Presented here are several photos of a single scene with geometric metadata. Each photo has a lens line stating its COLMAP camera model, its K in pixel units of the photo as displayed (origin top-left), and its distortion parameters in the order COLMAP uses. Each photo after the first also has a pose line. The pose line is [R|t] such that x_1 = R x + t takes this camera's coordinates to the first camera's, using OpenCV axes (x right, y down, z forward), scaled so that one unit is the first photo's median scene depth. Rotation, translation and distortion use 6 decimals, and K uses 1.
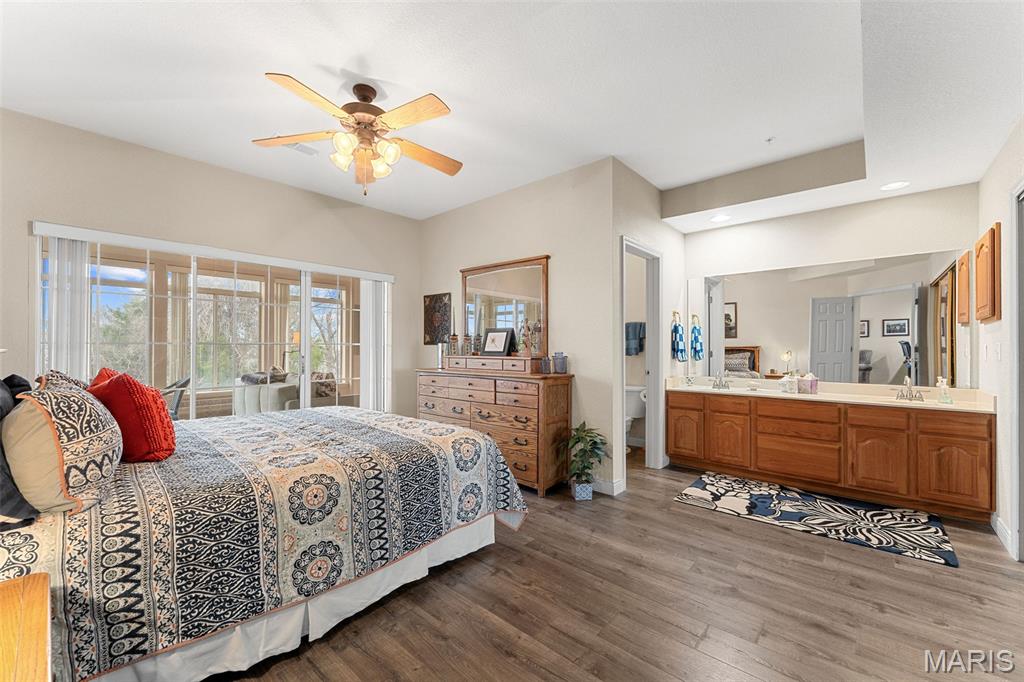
lens RADIAL K [[412.6, 0, 487.9], [0, 412.6, 348.4], [0, 0, 1]] dist [-0.017745, -0.000214]
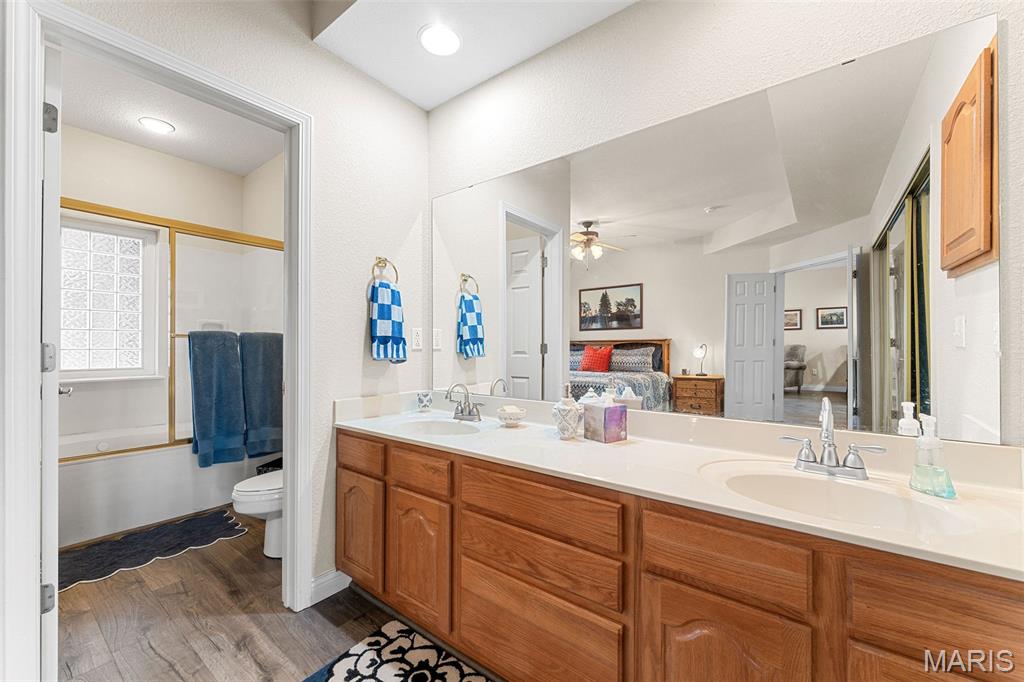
lens RADIAL K [[403.7, 0, 509.2], [0, 403.7, 344.1], [0, 0, 1]] dist [-0.001969, 0.000071]
pose [[0.994736, 0.001882, 0.102452, 0.567464], [-0.001559, 0.999994, -0.003232, 0.012756], [-0.102458, 0.003055, 0.994733, 0.527904]]
